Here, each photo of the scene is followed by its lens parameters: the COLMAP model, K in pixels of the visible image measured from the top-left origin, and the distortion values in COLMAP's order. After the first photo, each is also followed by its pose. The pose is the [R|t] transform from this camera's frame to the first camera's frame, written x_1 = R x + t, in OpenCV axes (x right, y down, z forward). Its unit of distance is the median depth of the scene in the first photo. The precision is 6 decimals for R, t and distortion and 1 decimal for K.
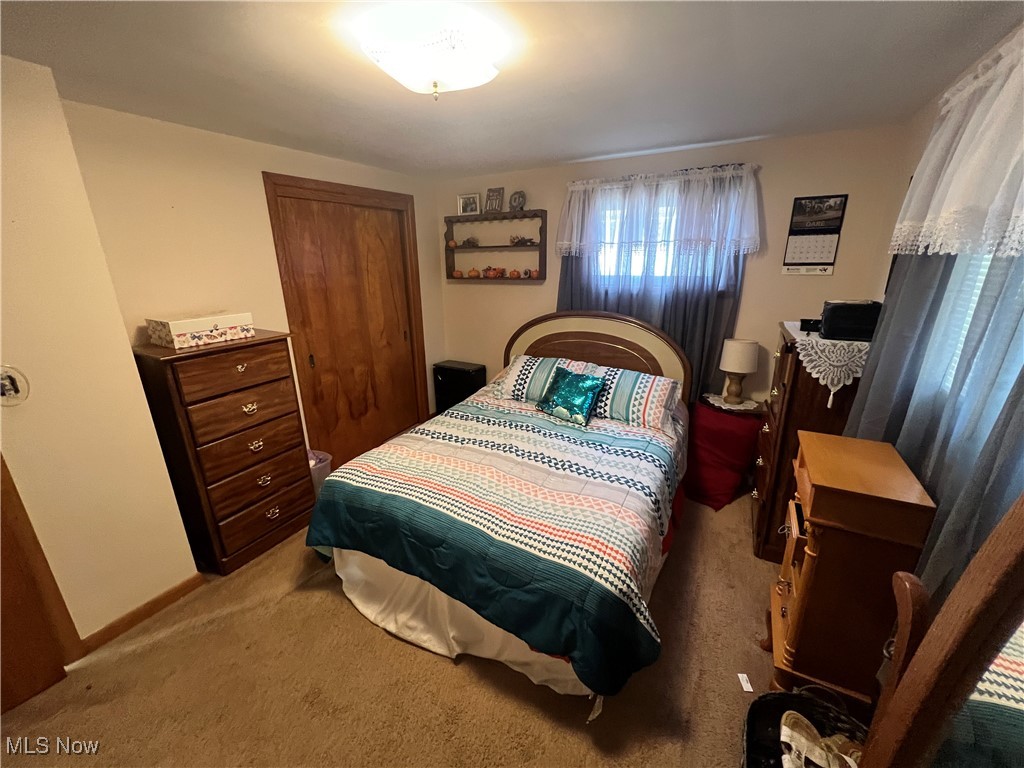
lens RADIAL K [[409.0, 0, 509.9], [0, 409.0, 383.9], [0, 0, 1]] dist [-0.001330, 0.000671]
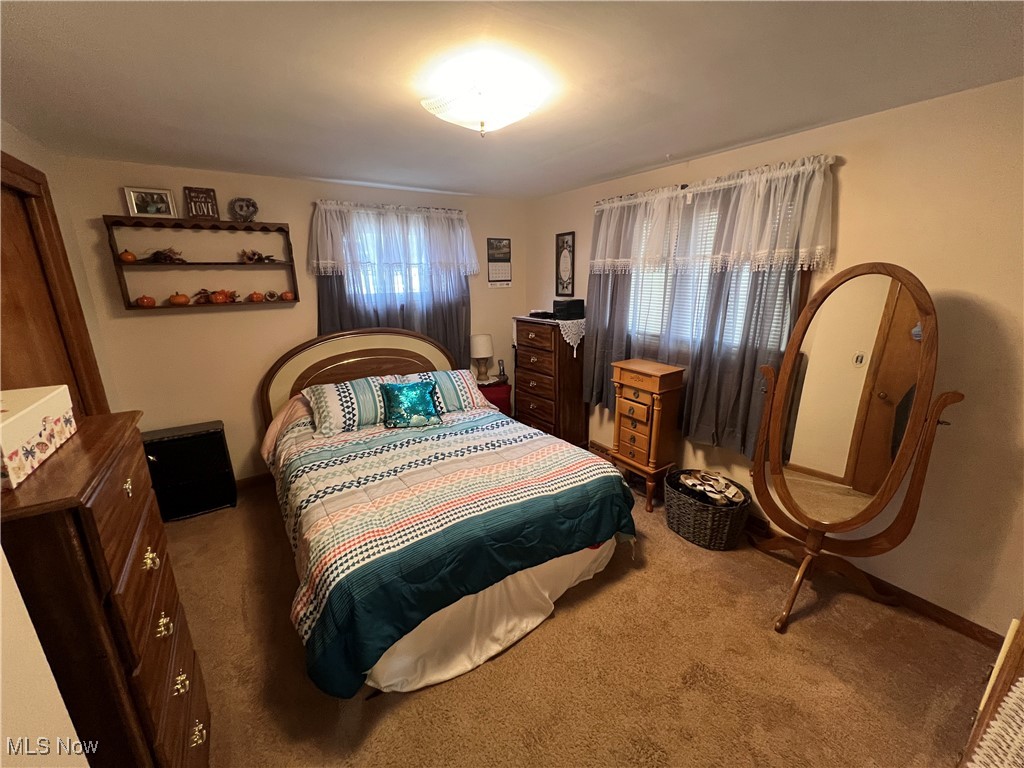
lens RADIAL K [[409.0, 0, 509.9], [0, 409.0, 383.9], [0, 0, 1]] dist [-0.001330, 0.000671]
pose [[0.458756, -0.223378, 0.860026, -0.623800], [0.268560, 0.957475, 0.105433, -0.064952], [-0.847005, 0.182601, 0.499238, 0.239010]]
